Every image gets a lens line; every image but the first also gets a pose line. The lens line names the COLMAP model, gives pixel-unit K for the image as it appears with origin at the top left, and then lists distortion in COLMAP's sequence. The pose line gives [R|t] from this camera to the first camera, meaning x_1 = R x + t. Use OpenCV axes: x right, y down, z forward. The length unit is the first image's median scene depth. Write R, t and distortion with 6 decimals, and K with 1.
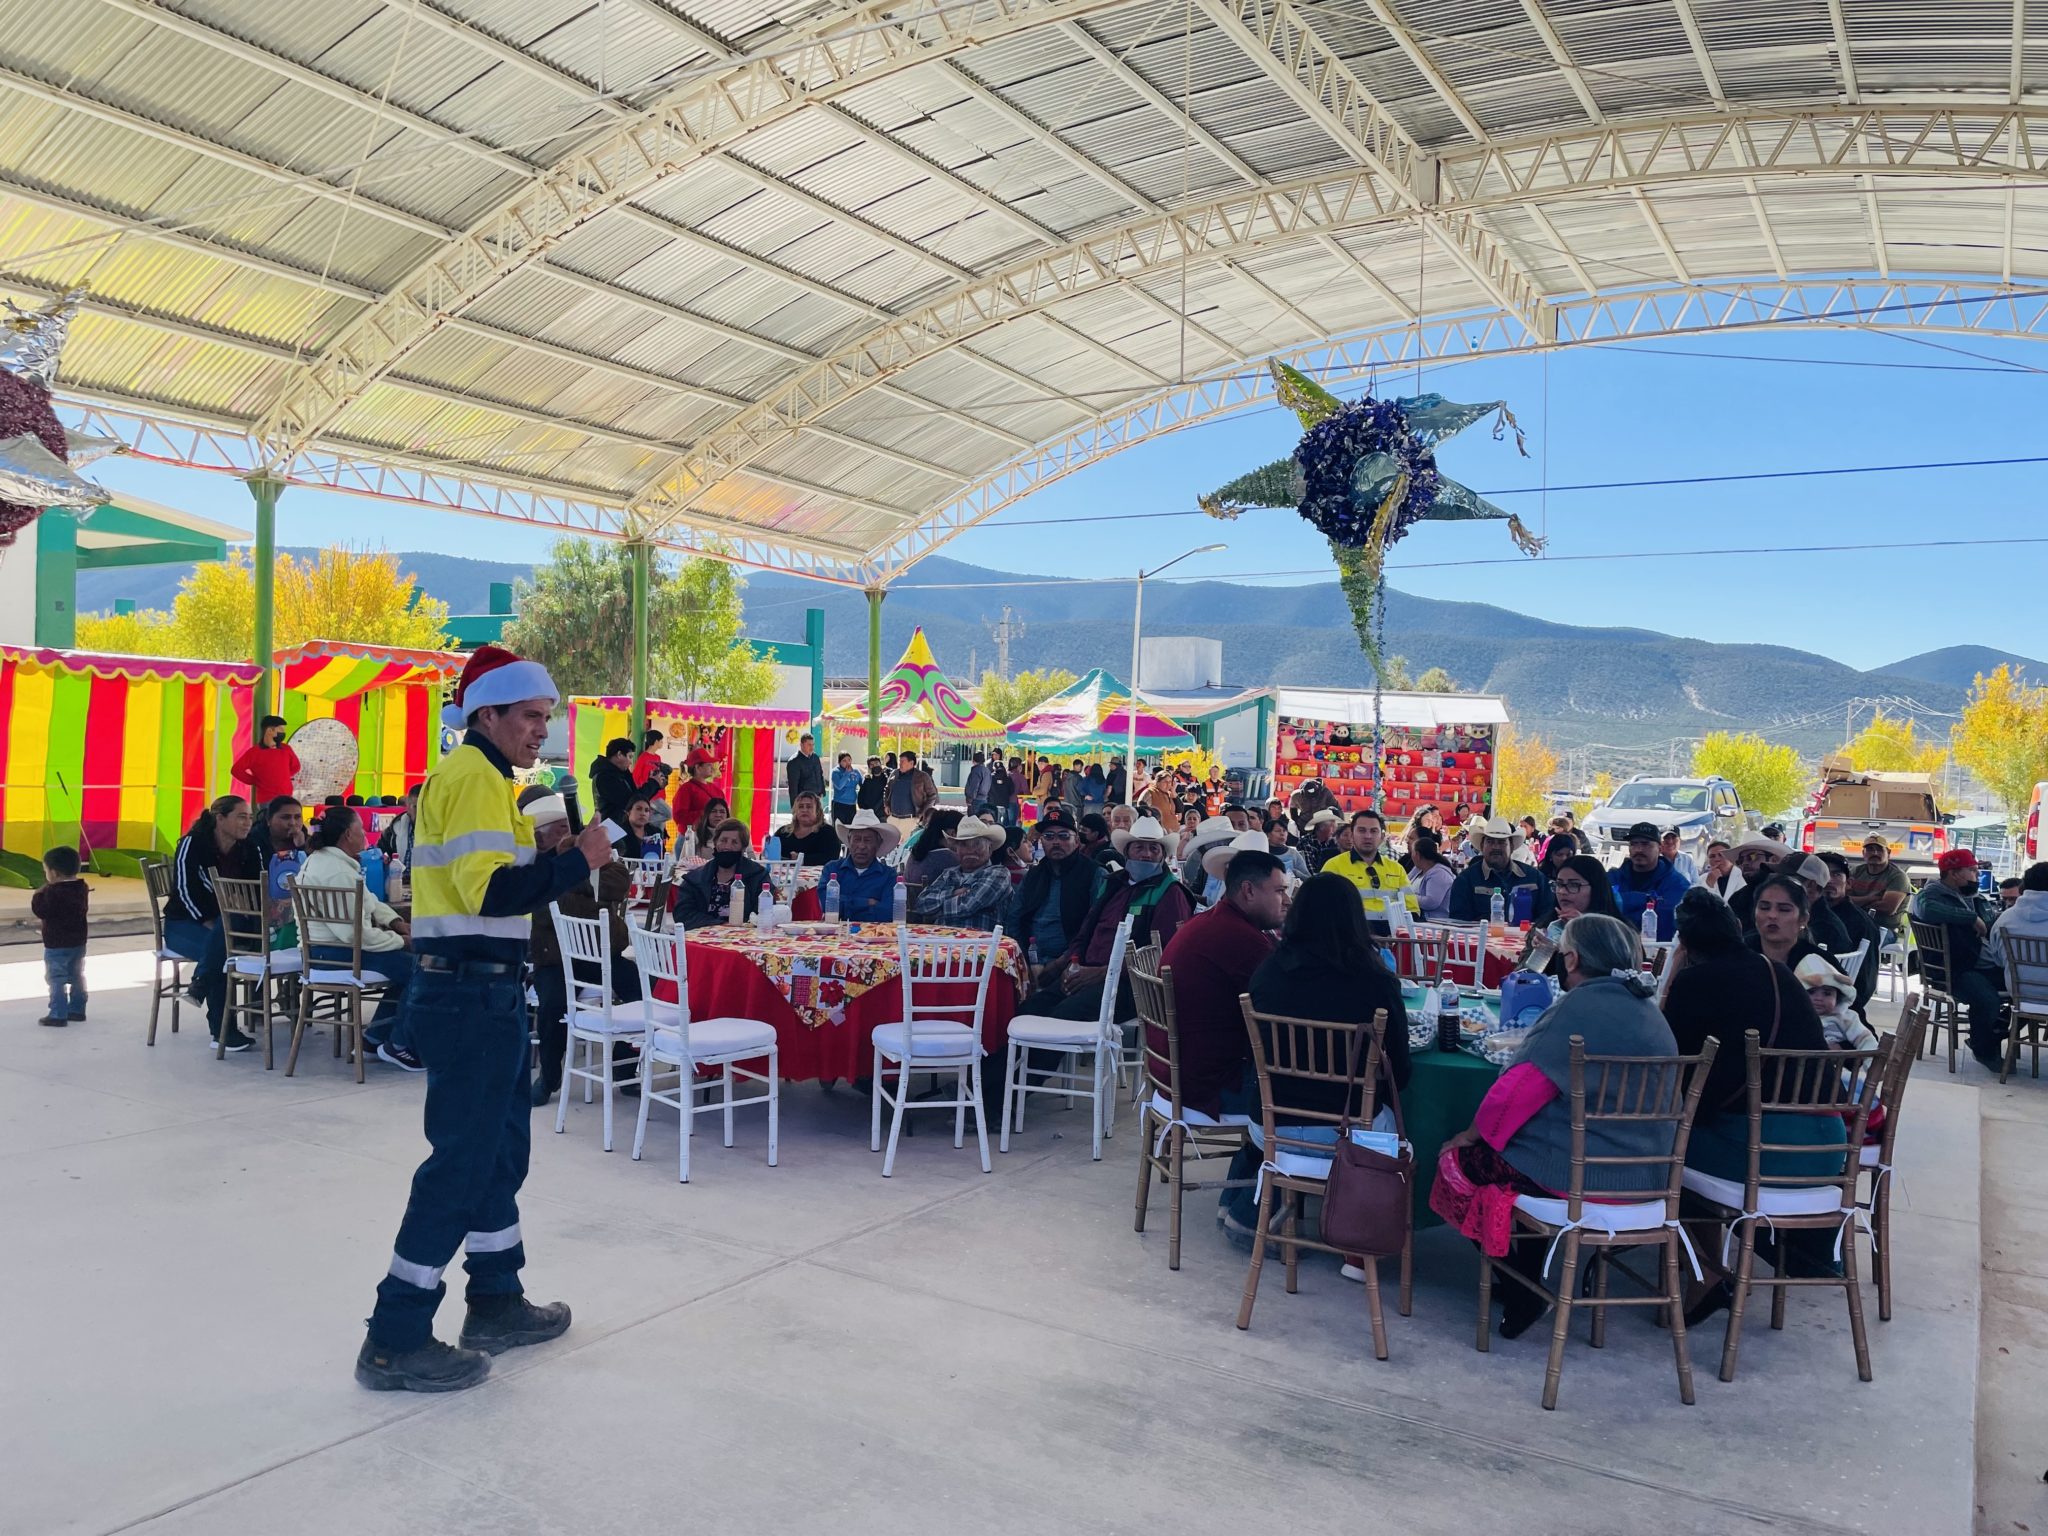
lens RADIAL K [[1562.3, 0, 1024.0], [0, 1562.3, 768.0], [0, 0, 1]] dist [0.184154, 0.000025]
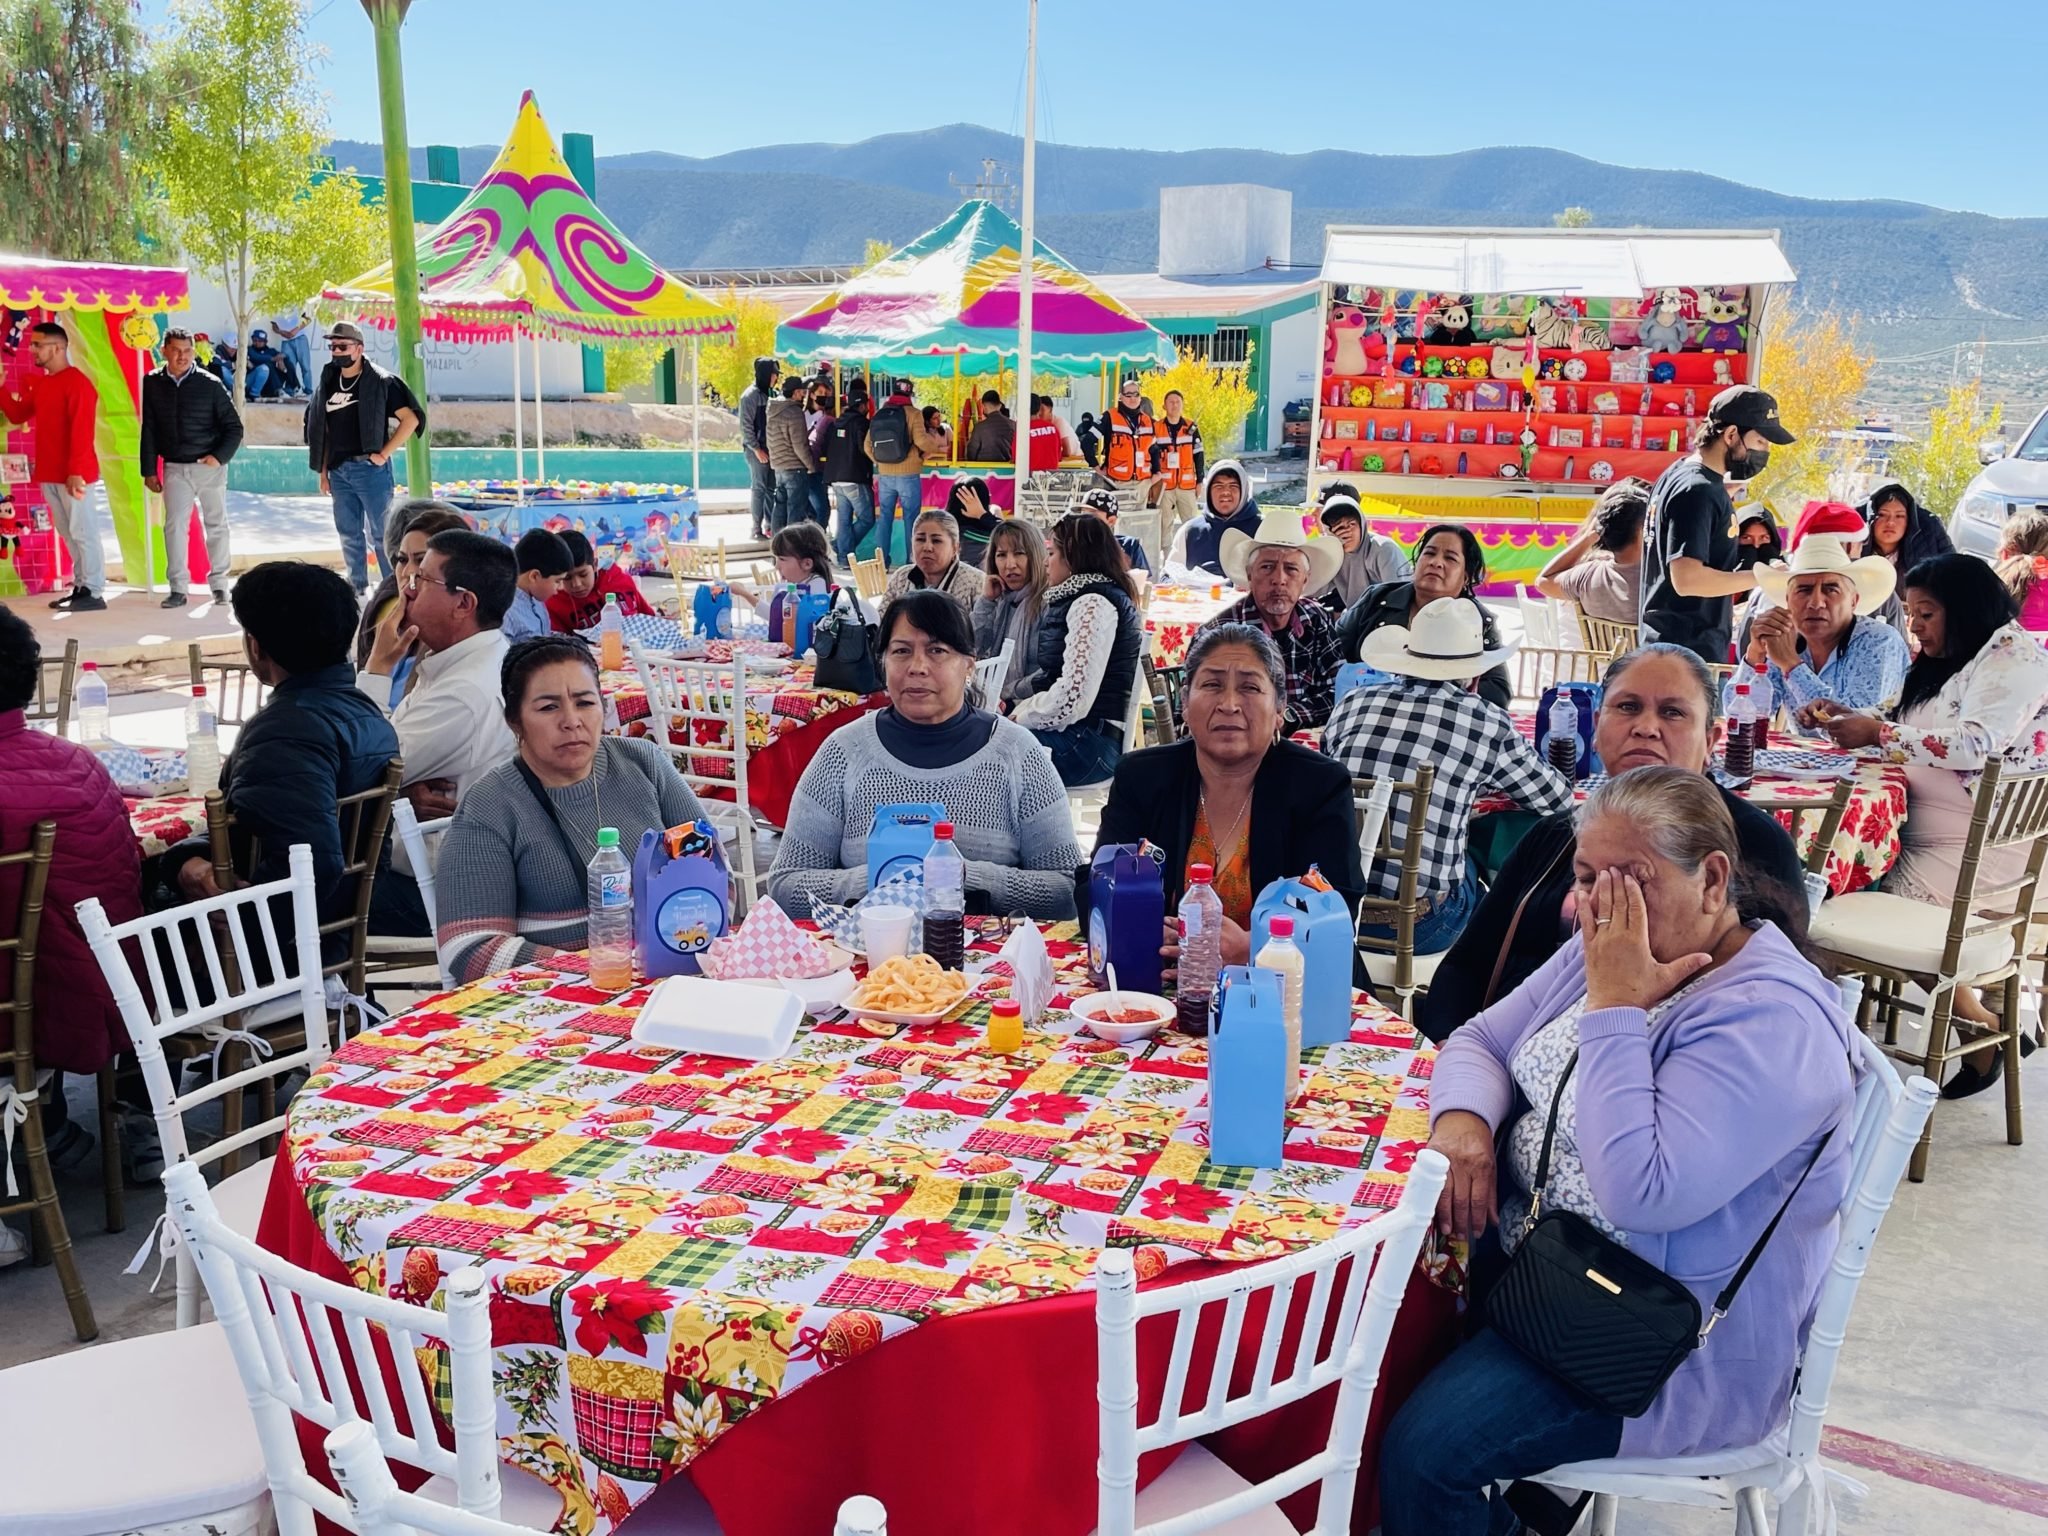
lens RADIAL K [[1890.5, 0, 1024.0], [0, 1890.5, 768.0], [0, 0, 1]] dist [0.079241, 0.002613]
pose [[0.998825, -0.010155, -0.047390, 0.090862], [0.018737, 0.982682, 0.184351, 0.004137], [0.044698, -0.185022, 0.981717, 0.361485]]
